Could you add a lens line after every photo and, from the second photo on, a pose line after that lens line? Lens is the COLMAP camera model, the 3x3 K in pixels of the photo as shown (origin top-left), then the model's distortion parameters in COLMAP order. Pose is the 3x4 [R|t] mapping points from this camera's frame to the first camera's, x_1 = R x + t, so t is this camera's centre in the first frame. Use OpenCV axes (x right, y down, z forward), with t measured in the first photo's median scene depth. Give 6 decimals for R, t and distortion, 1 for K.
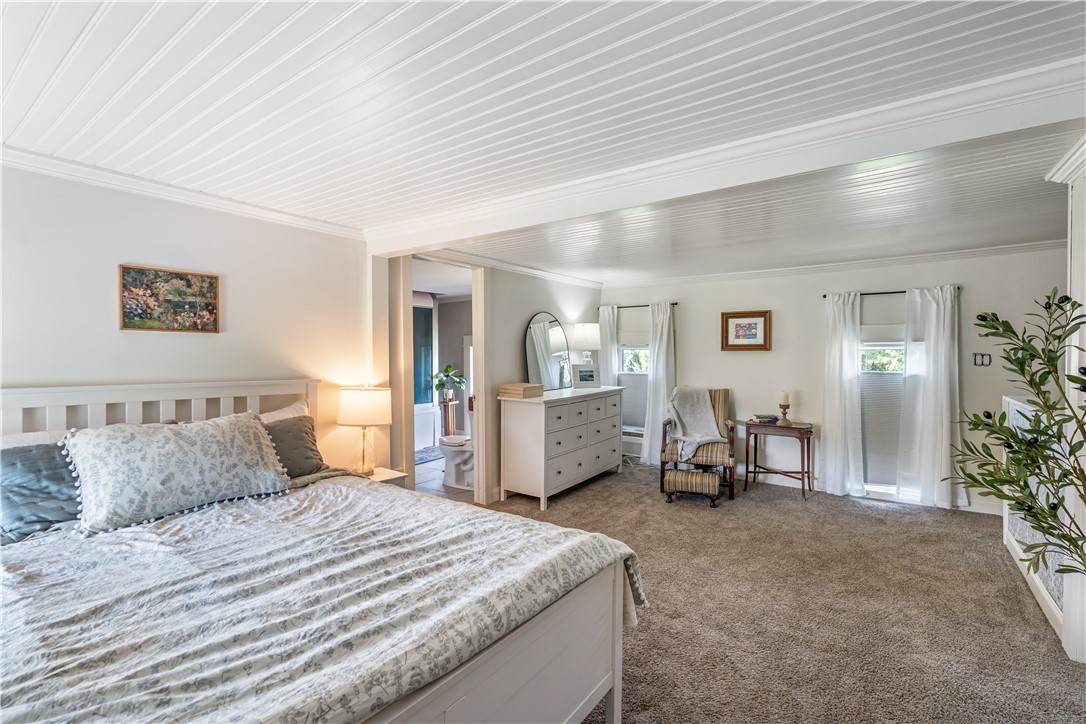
lens RADIAL K [[486.6, 0, 543.0], [0, 486.6, 362.0], [0, 0, 1]] dist [-0.000682, 0.000020]
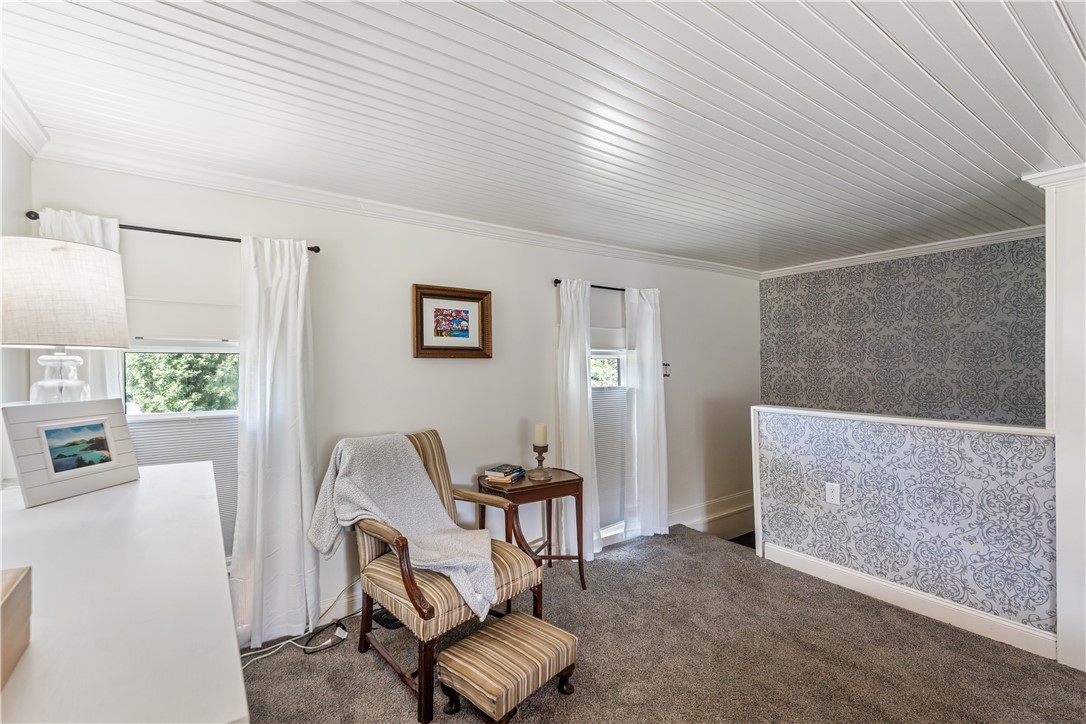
lens RADIAL K [[486.6, 0, 543.0], [0, 486.6, 362.0], [0, 0, 1]] dist [-0.000682, 0.000020]
pose [[0.321586, 0.000456, 0.946880, -0.086738], [0.007579, 0.999967, -0.003056, -0.016025], [-0.946850, 0.008159, 0.321572, 0.730052]]
